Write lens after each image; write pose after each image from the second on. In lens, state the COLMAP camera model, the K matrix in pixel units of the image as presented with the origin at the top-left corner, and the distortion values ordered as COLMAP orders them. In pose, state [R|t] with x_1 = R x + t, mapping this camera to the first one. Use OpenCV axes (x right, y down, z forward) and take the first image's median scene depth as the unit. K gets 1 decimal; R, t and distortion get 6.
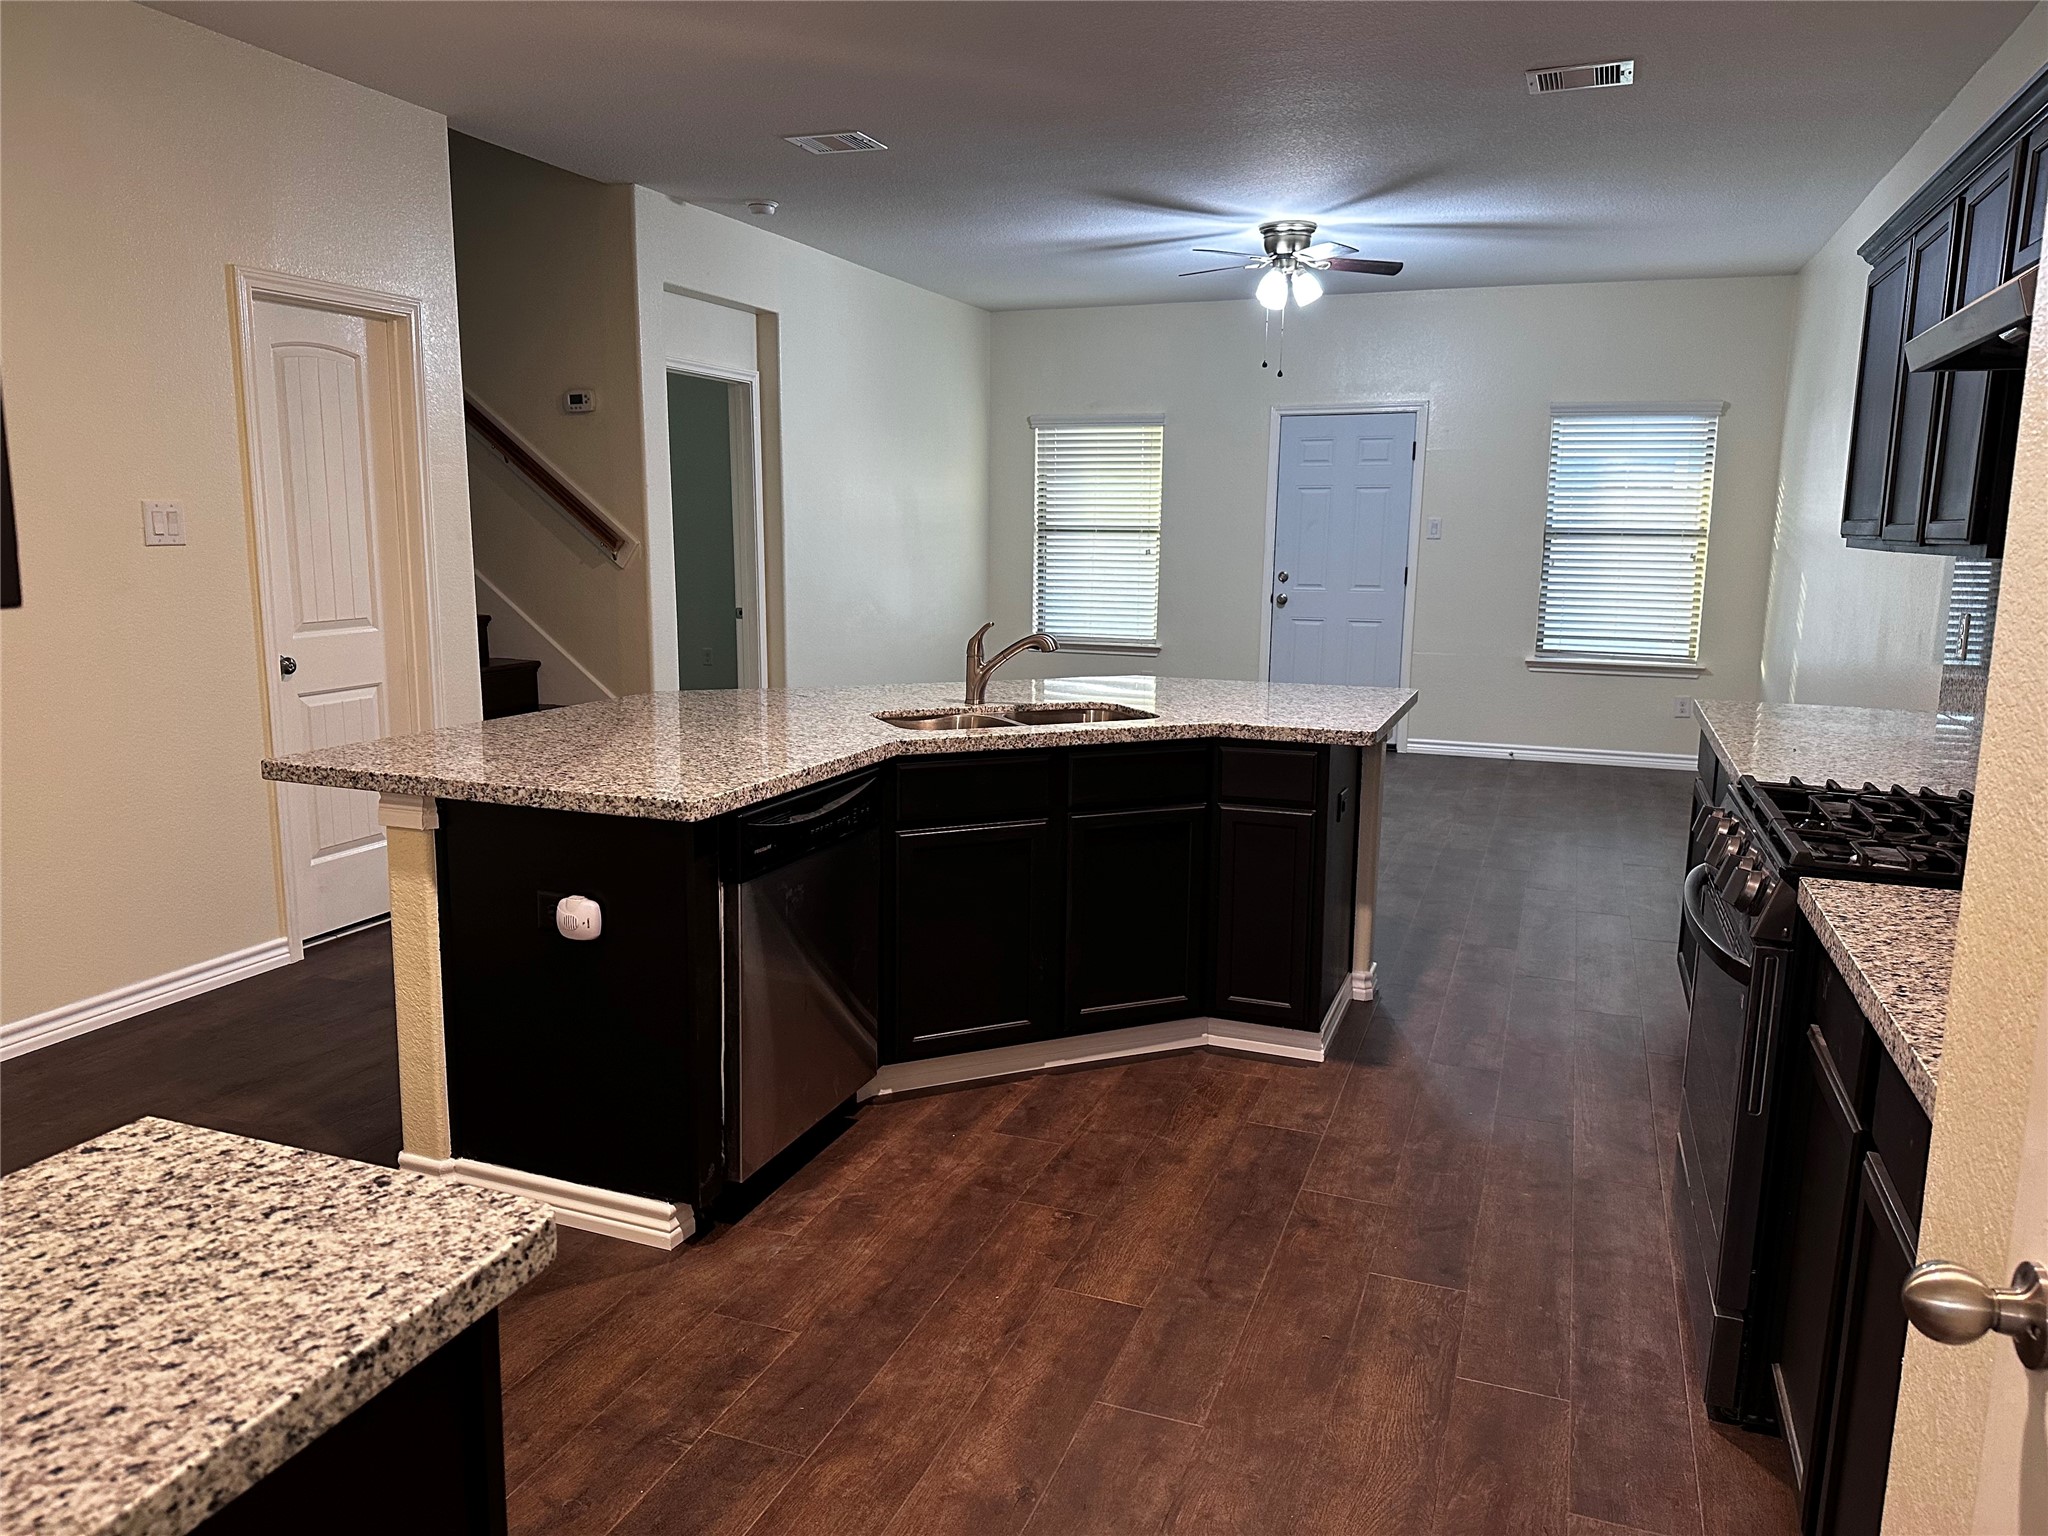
lens RADIAL K [[1417.6, 0, 1031.1], [0, 1417.6, 772.6], [0, 0, 1]] dist [0.117665, -0.220549]
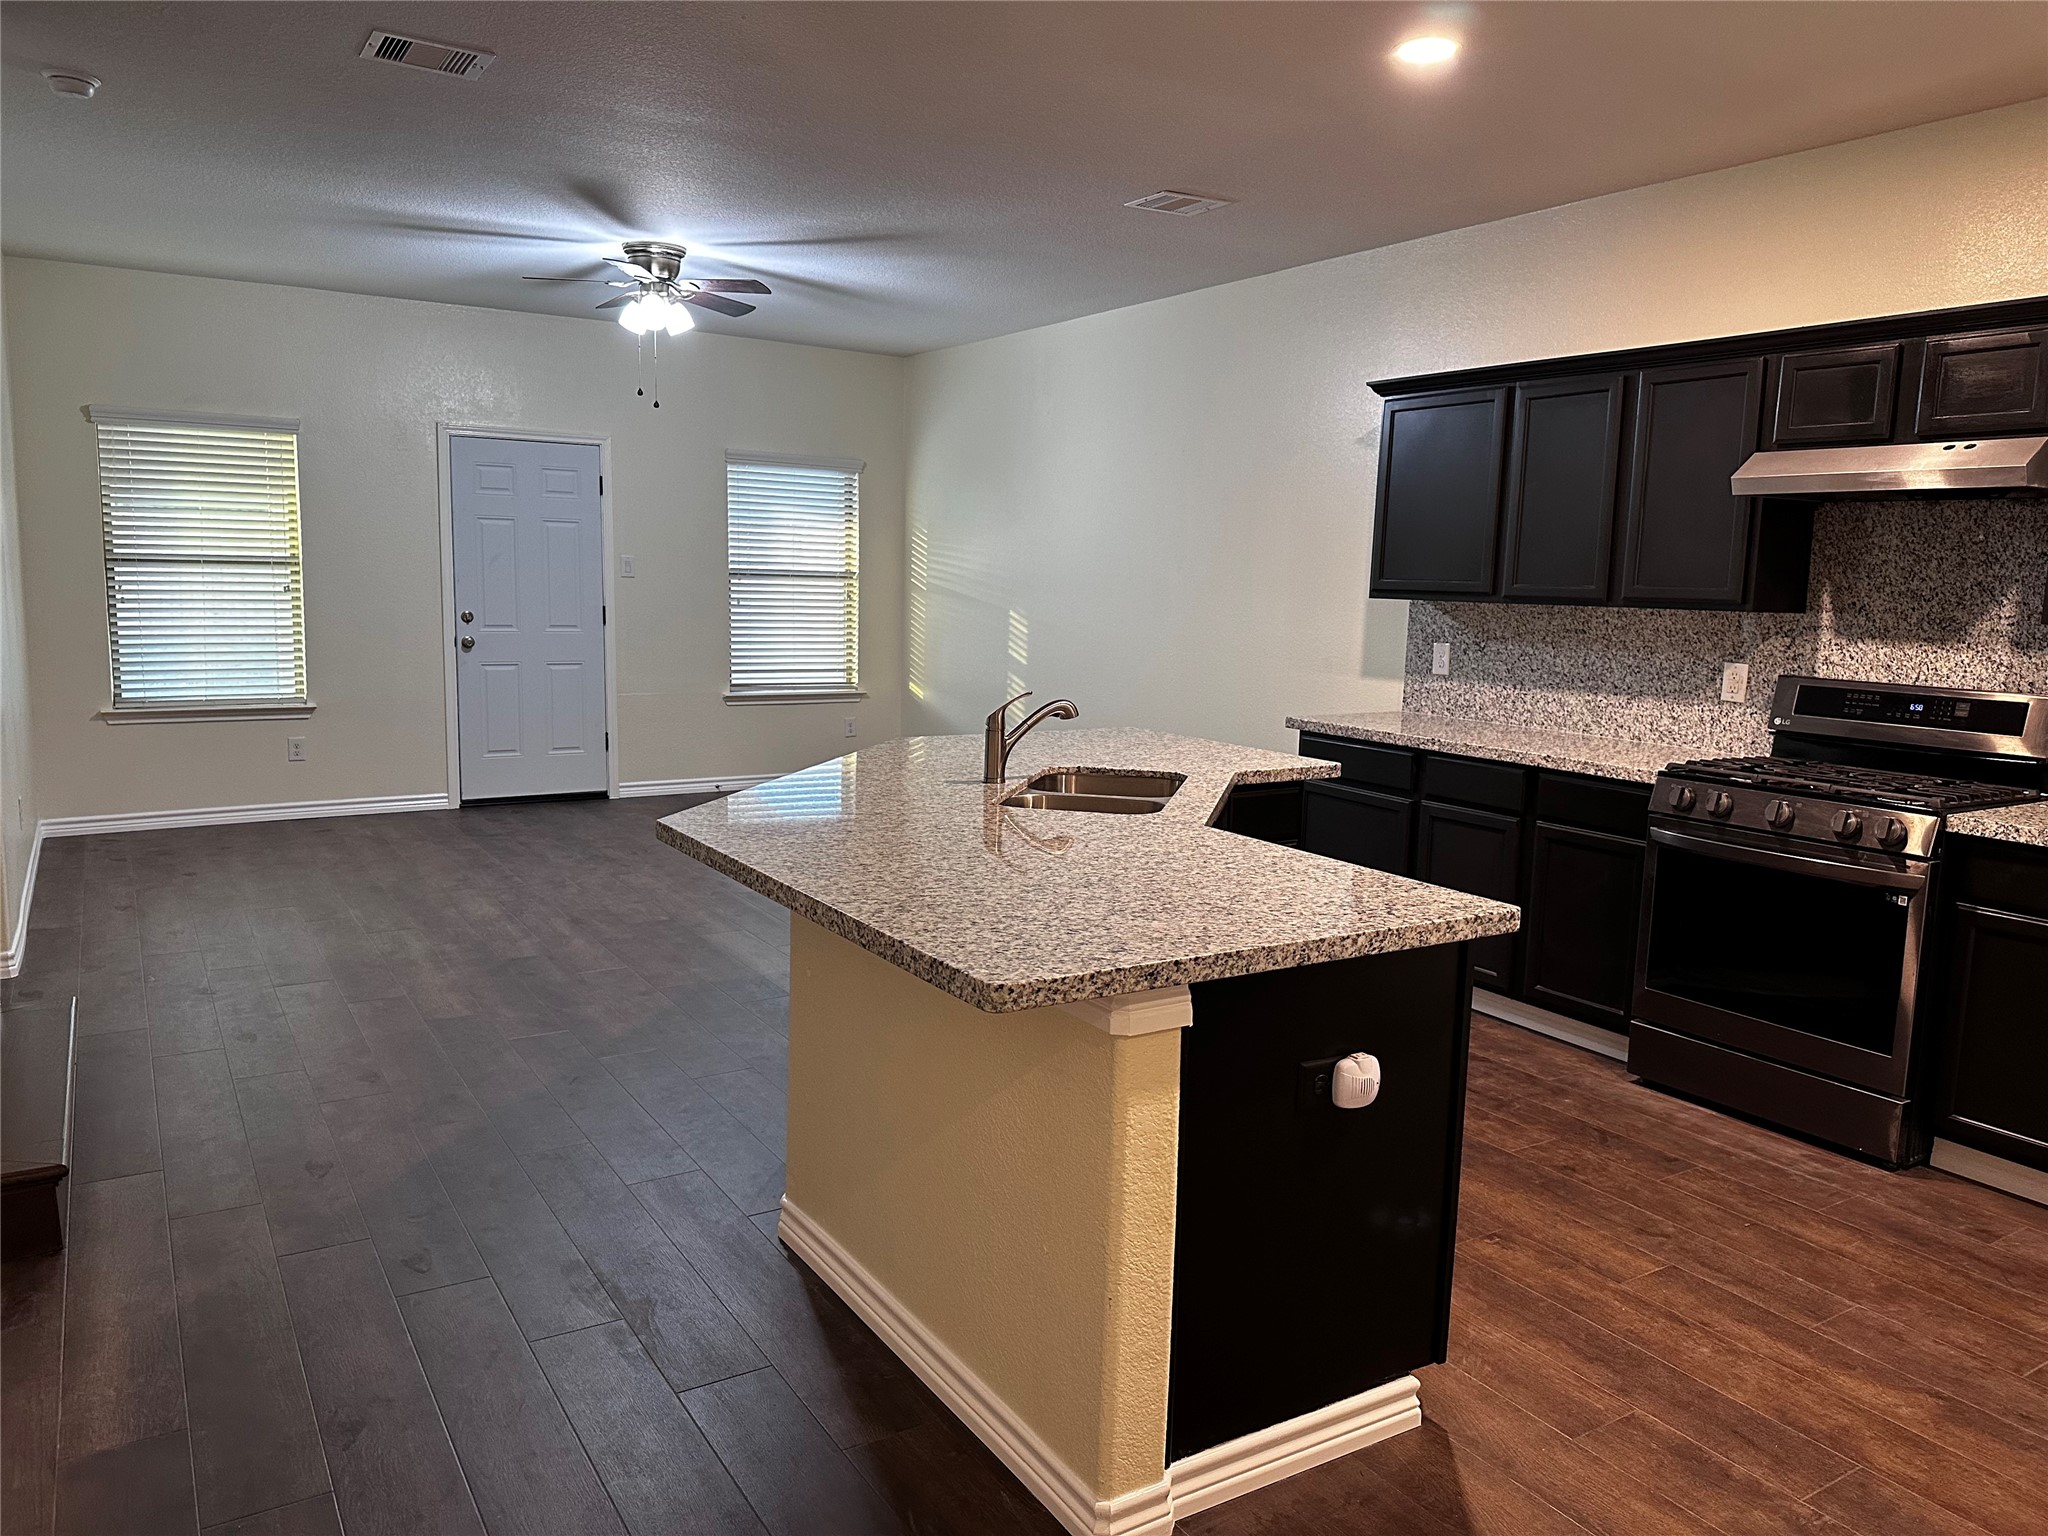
lens RADIAL K [[1404.6, 0, 1024.8], [0, 1404.6, 787.8], [0, 0, 1]] dist [0.008026, -0.053354]
pose [[0.610007, -0.113191, 0.784270, -0.786728], [0.115994, 0.991839, 0.052928, -0.097037], [-0.783860, 0.058685, 0.618158, 0.491499]]
